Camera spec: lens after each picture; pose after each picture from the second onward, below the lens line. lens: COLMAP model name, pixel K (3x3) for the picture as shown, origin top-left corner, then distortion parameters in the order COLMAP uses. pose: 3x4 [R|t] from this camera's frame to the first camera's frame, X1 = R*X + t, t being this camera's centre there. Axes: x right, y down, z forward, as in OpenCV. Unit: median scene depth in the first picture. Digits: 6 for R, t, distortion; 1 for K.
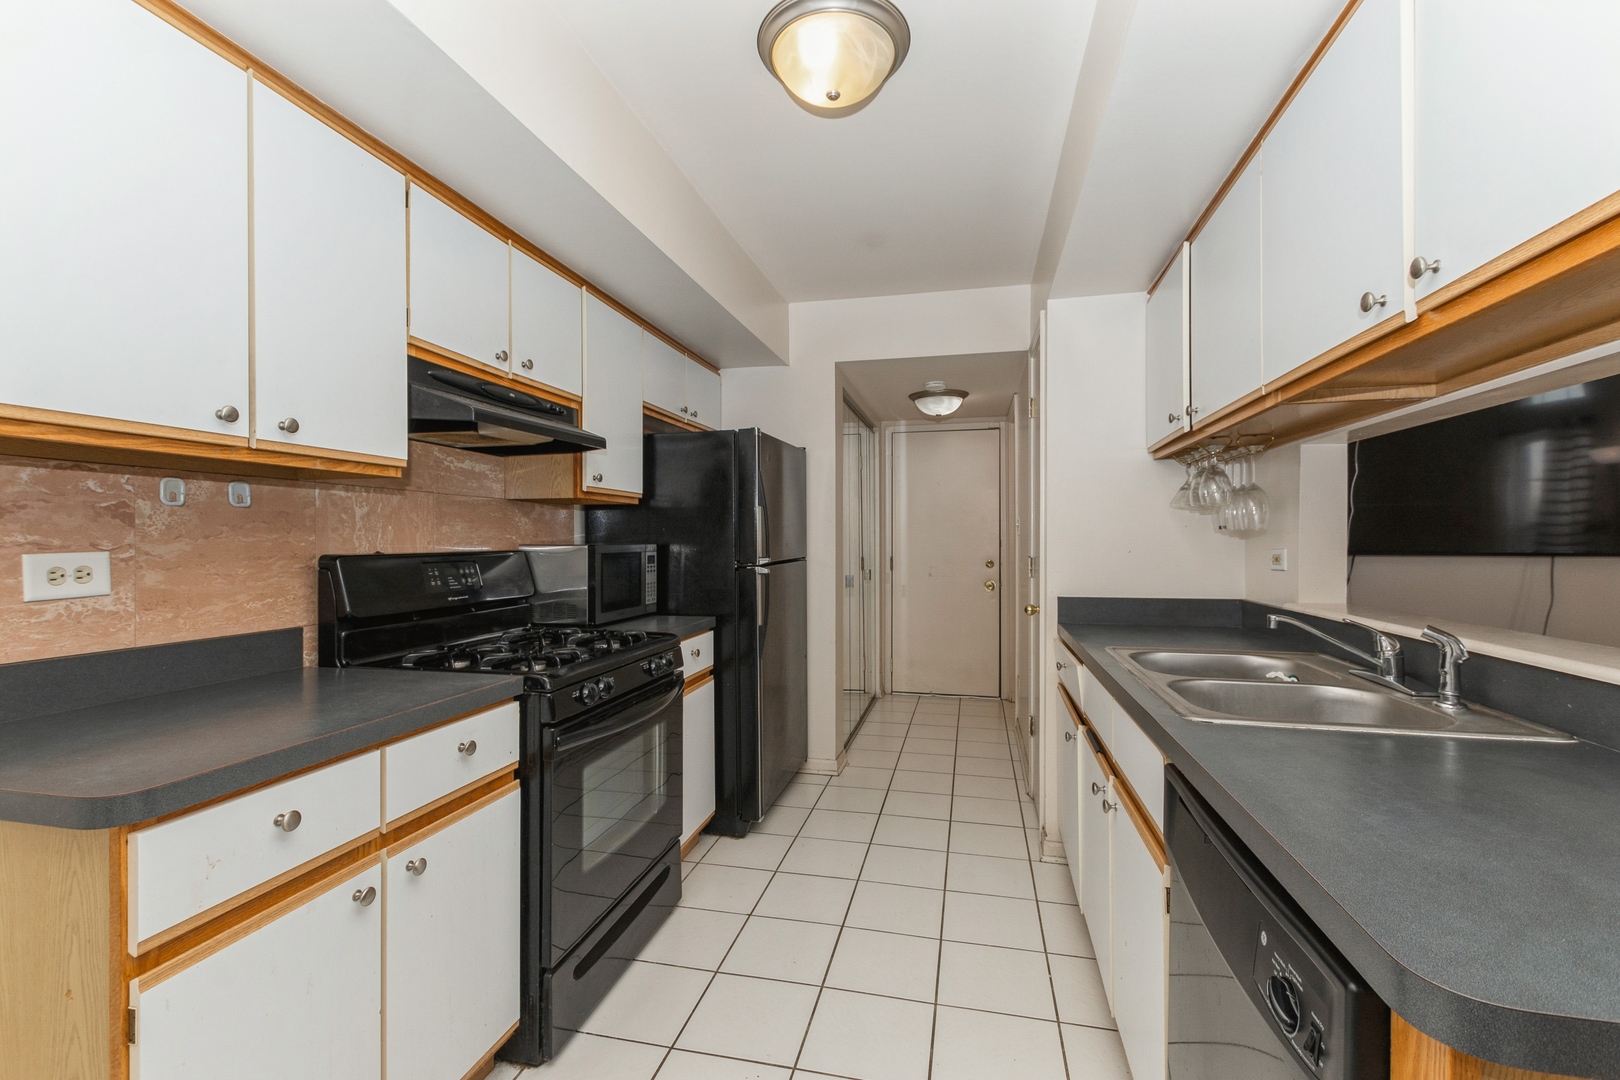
lens RADIAL K [[706.4, 0, 813.9], [0, 706.4, 544.9], [0, 0, 1]] dist [0.016300, -0.005432]
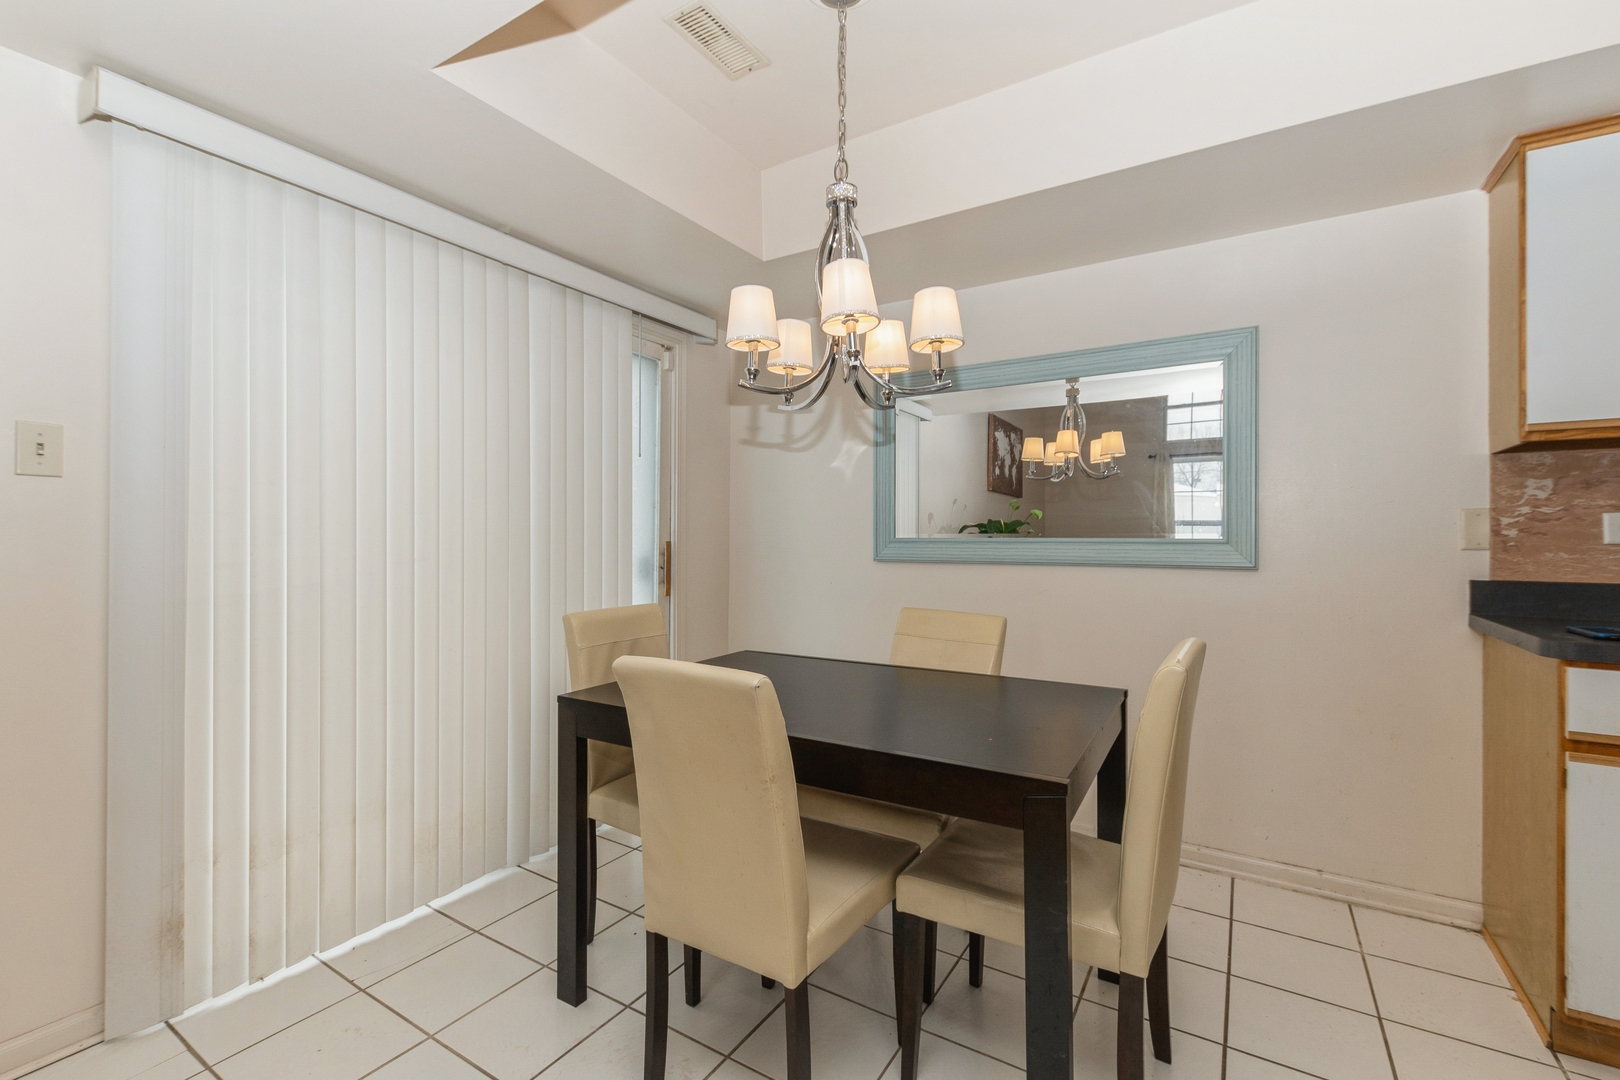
lens RADIAL K [[706.4, 0, 813.9], [0, 706.4, 544.9], [0, 0, 1]] dist [0.016300, -0.005432]
pose [[-0.317965, 0.003033, -0.948098, 0.811013], [-0.011066, 0.999915, 0.006910, 0.082596], [0.948038, 0.012688, -0.317904, -0.106355]]
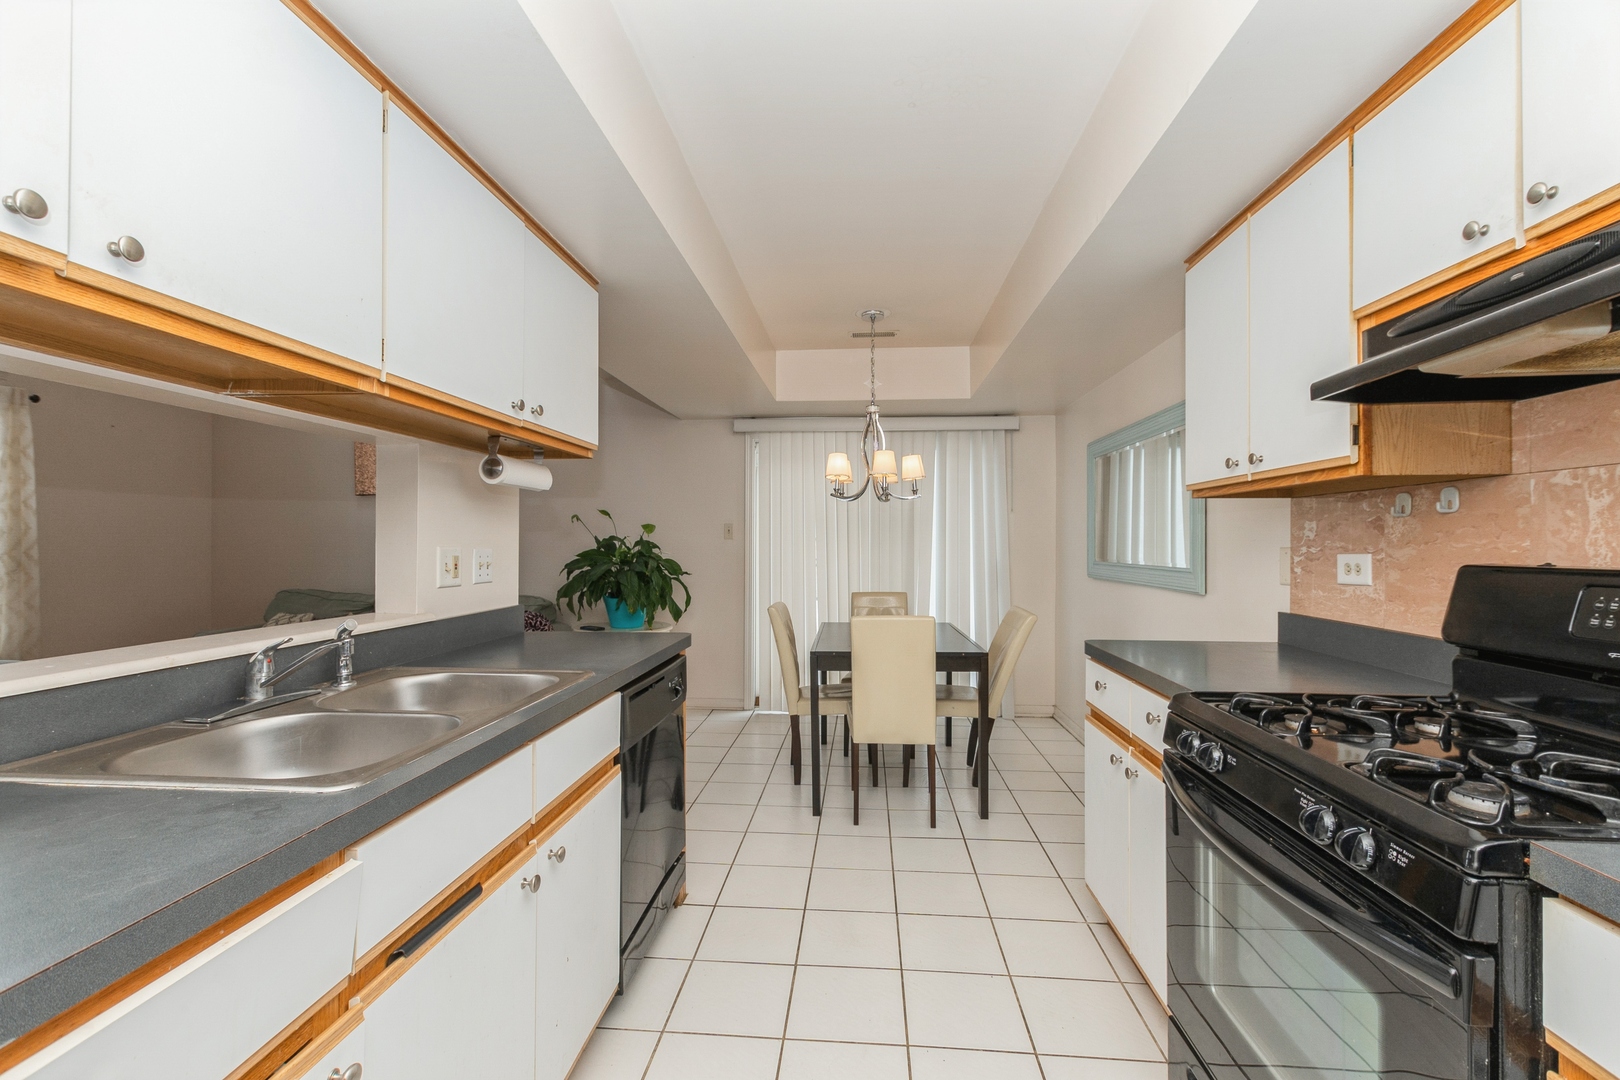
lens RADIAL K [[706.4, 0, 813.9], [0, 706.4, 544.9], [0, 0, 1]] dist [0.016300, -0.005432]
pose [[-0.989635, 0.001253, -0.143598, 0.266001], [-0.000085, 0.999957, 0.009314, -0.020743], [0.143604, 0.009230, -0.989592, 2.220874]]
